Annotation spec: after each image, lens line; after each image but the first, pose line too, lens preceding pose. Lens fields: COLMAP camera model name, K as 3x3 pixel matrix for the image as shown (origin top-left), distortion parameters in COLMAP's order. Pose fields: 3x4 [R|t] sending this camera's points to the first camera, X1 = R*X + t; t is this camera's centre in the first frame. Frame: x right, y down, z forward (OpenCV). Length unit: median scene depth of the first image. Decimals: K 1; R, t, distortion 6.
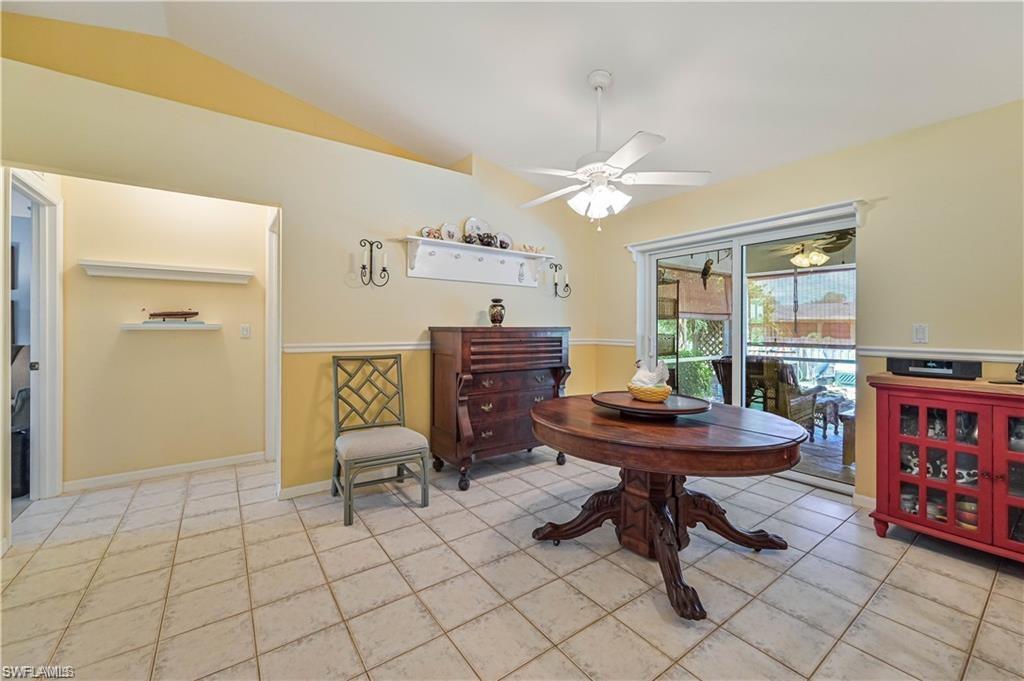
lens RADIAL K [[409.7, 0, 515.7], [0, 409.7, 330.1], [0, 0, 1]] dist [-0.006098, -0.000468]
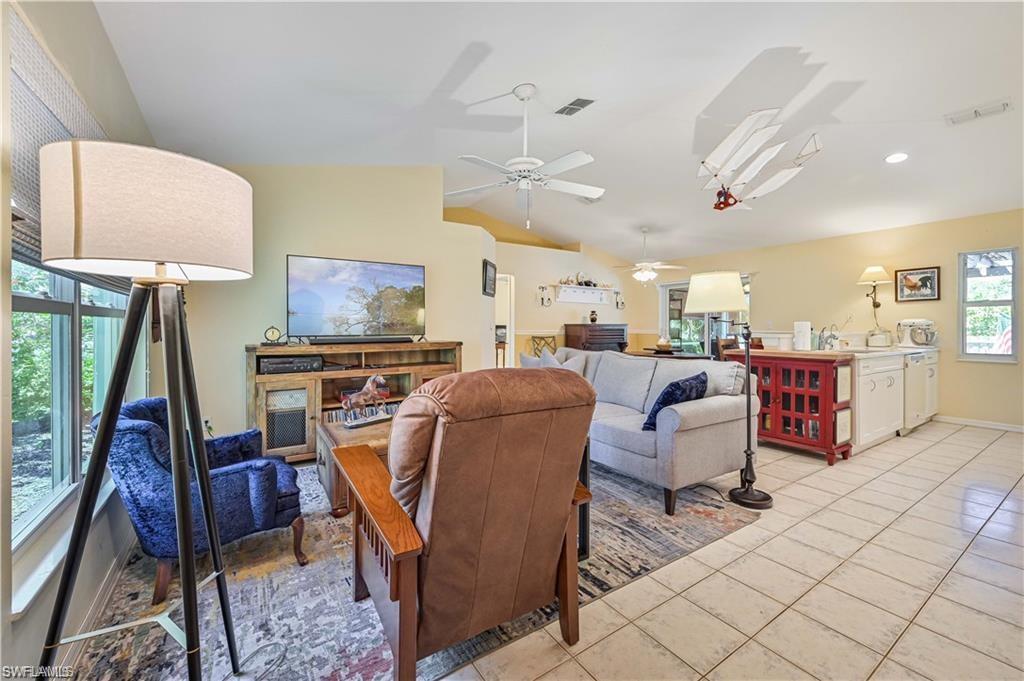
lens RADIAL K [[409.7, 0, 519.3], [0, 409.7, 327.4], [0, 0, 1]] dist [-0.006098, -0.000468]
pose [[0.999270, -0.001553, -0.038173, -0.355442], [0.001453, 0.999995, -0.002658, 0.015252], [0.038177, 0.002601, 0.999268, -1.174831]]
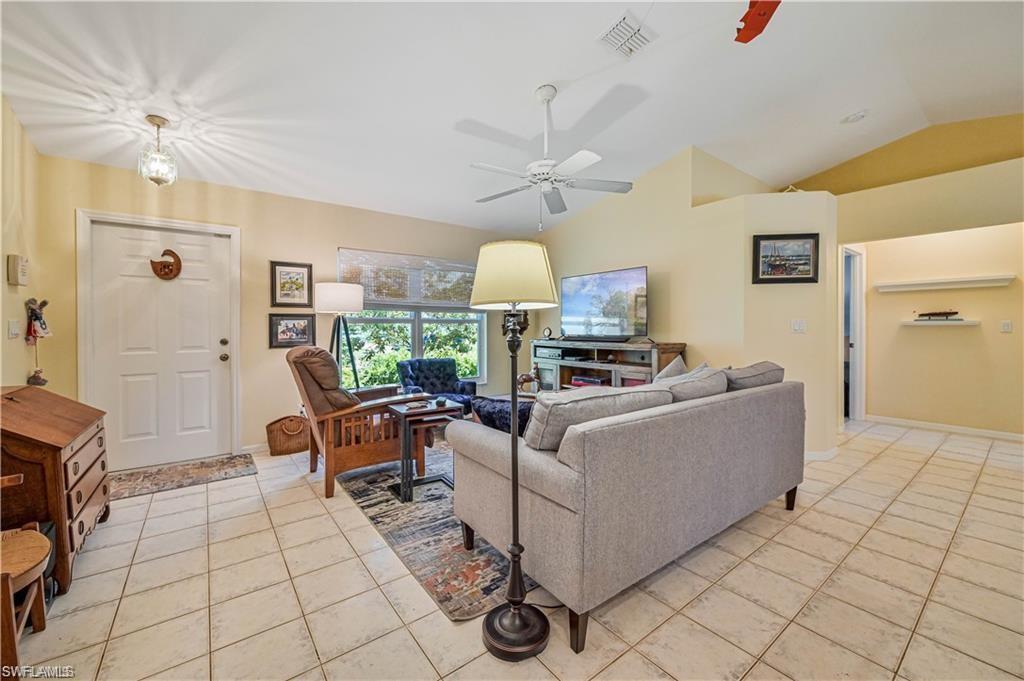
lens RADIAL K [[409.7, 0, 511.1], [0, 409.7, 331.1], [0, 0, 1]] dist [-0.006098, -0.000468]
pose [[0.018300, 0.009274, -0.999790, 0.463169], [-0.002865, 0.999953, 0.009224, 0.009501], [0.999828, 0.002696, 0.018326, -0.424284]]
